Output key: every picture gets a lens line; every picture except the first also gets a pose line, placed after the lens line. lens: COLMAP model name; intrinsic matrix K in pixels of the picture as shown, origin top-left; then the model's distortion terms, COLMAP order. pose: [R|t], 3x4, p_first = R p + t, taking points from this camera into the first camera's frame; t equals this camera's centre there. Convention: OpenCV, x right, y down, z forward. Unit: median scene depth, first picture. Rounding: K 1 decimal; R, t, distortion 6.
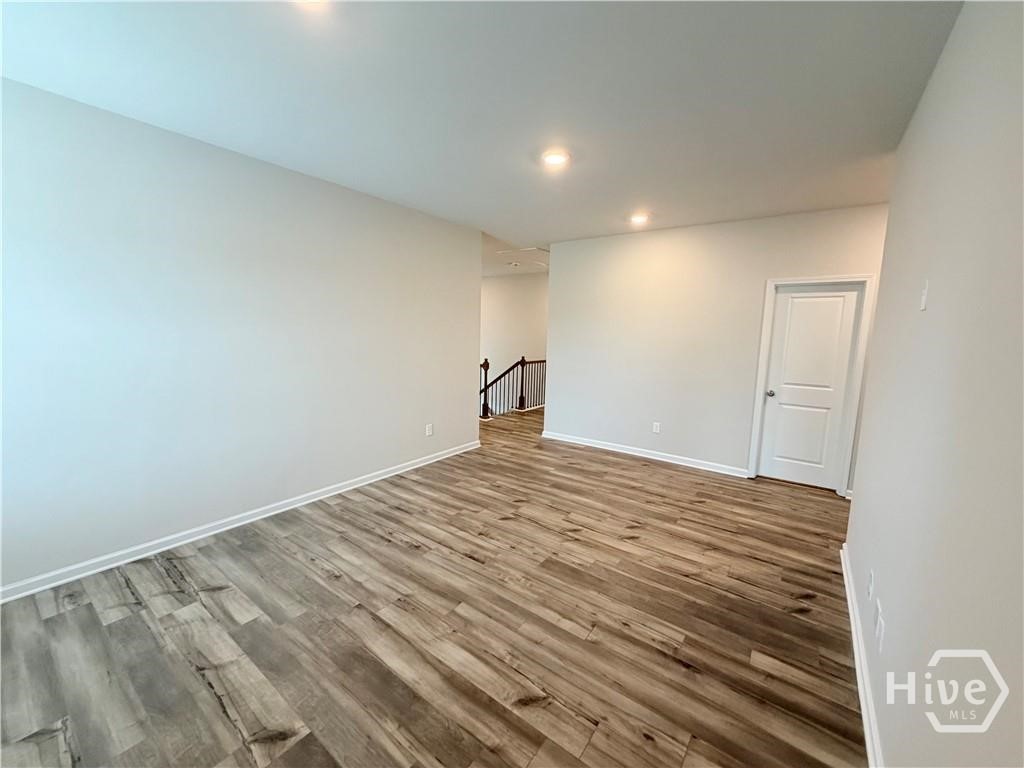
lens RADIAL K [[407.3, 0, 509.5], [0, 407.3, 385.0], [0, 0, 1]] dist [0.000441, 0.000283]
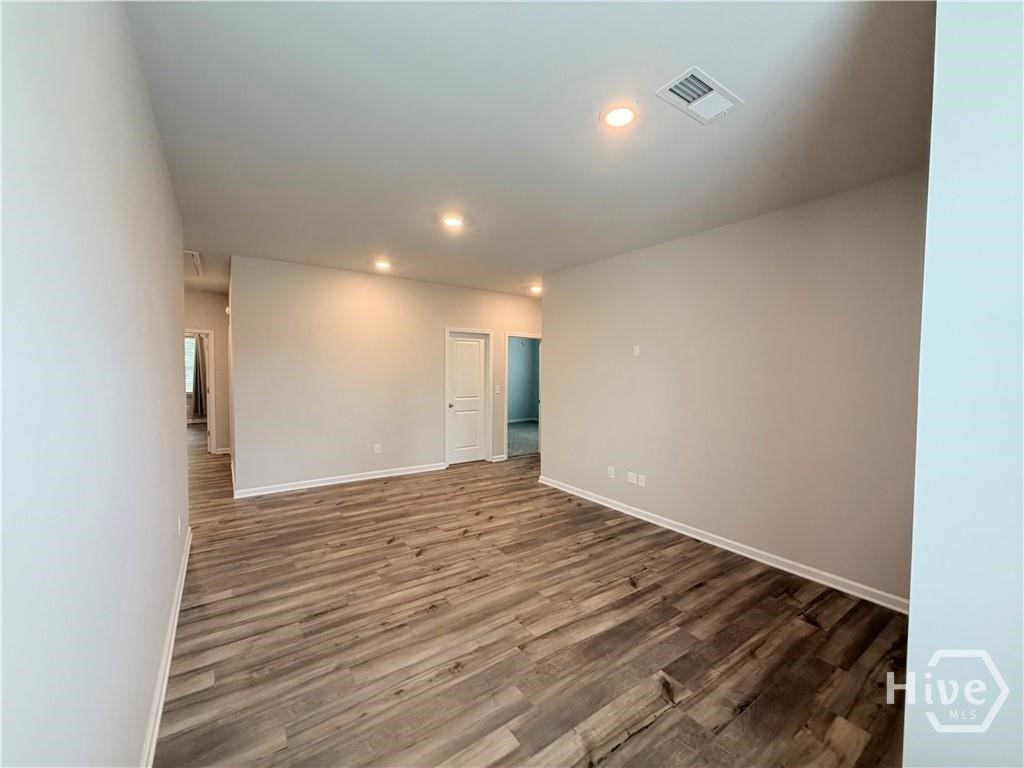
lens RADIAL K [[407.3, 0, 509.5], [0, 407.3, 385.0], [0, 0, 1]] dist [0.000441, 0.000283]
pose [[0.315592, -0.056546, 0.947209, -0.815179], [0.121966, 0.992360, 0.018605, -0.064912], [-0.941024, 0.109656, 0.320077, 0.416707]]
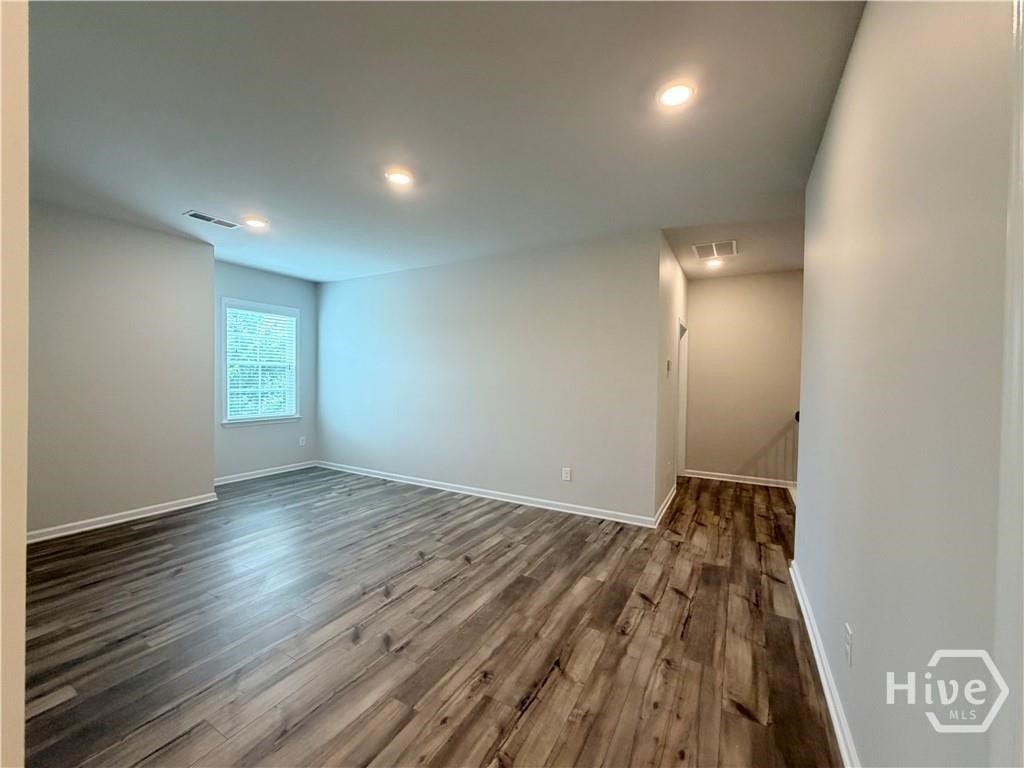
lens RADIAL K [[407.3, 0, 509.5], [0, 407.3, 385.0], [0, 0, 1]] dist [0.000441, 0.000283]
pose [[0.120900, -0.004143, -0.992656, 0.912378], [-0.139711, 0.989966, -0.021148, -0.064576], [0.982784, 0.141242, 0.119109, 0.990324]]
